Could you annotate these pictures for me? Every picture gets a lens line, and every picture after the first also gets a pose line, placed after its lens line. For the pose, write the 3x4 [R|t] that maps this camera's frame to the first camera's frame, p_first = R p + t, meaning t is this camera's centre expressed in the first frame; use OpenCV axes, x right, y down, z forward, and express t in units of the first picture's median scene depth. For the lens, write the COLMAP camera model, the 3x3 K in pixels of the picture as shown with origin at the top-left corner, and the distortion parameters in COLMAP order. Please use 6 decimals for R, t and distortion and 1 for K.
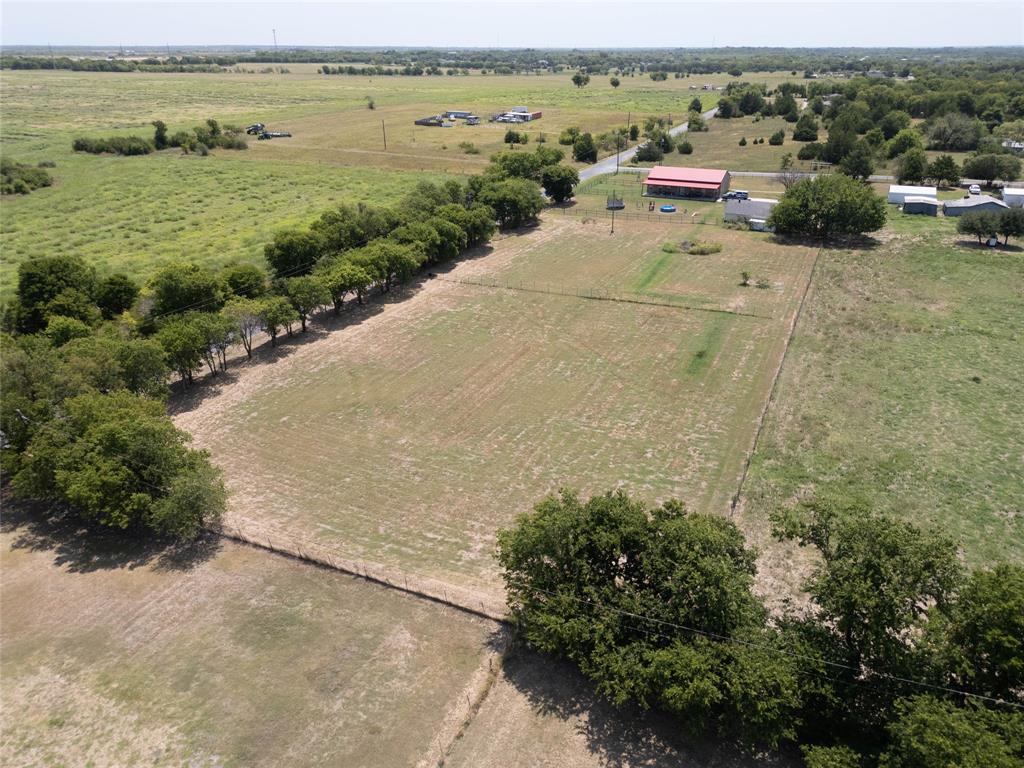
lens RADIAL K [[725.2, 0, 512.0], [0, 725.2, 384.0], [0, 0, 1]] dist [0.050331, -0.039222]
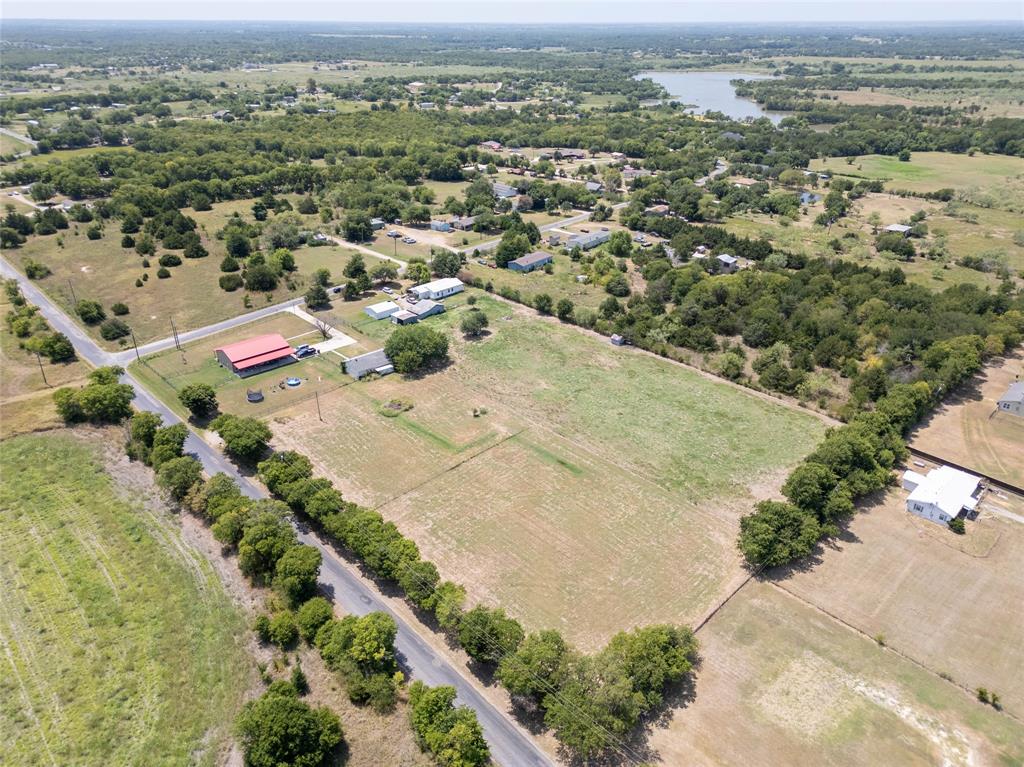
lens RADIAL K [[725.2, 0, 512.0], [0, 725.2, 383.5], [0, 0, 1]] dist [0.050331, -0.039222]
pose [[0.355300, -0.412828, 0.838651, -0.686774], [0.388683, 0.881198, 0.269103, -0.415215], [-0.850110, 0.230357, 0.473549, 0.077018]]
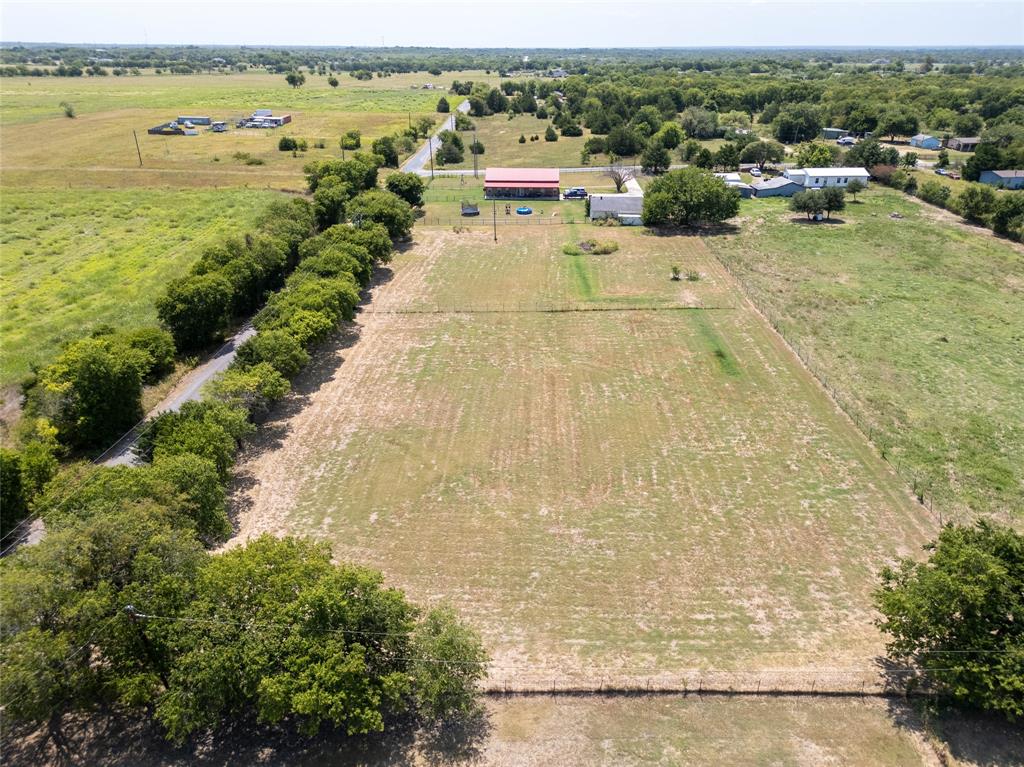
lens RADIAL K [[725.2, 0, 512.0], [0, 725.2, 383.5], [0, 0, 1]] dist [0.050331, -0.039222]
pose [[0.915892, -0.167595, 0.364766, -0.193498], [0.167288, 0.985366, 0.032692, -0.042263], [-0.364907, 0.031079, 0.930525, 0.090504]]
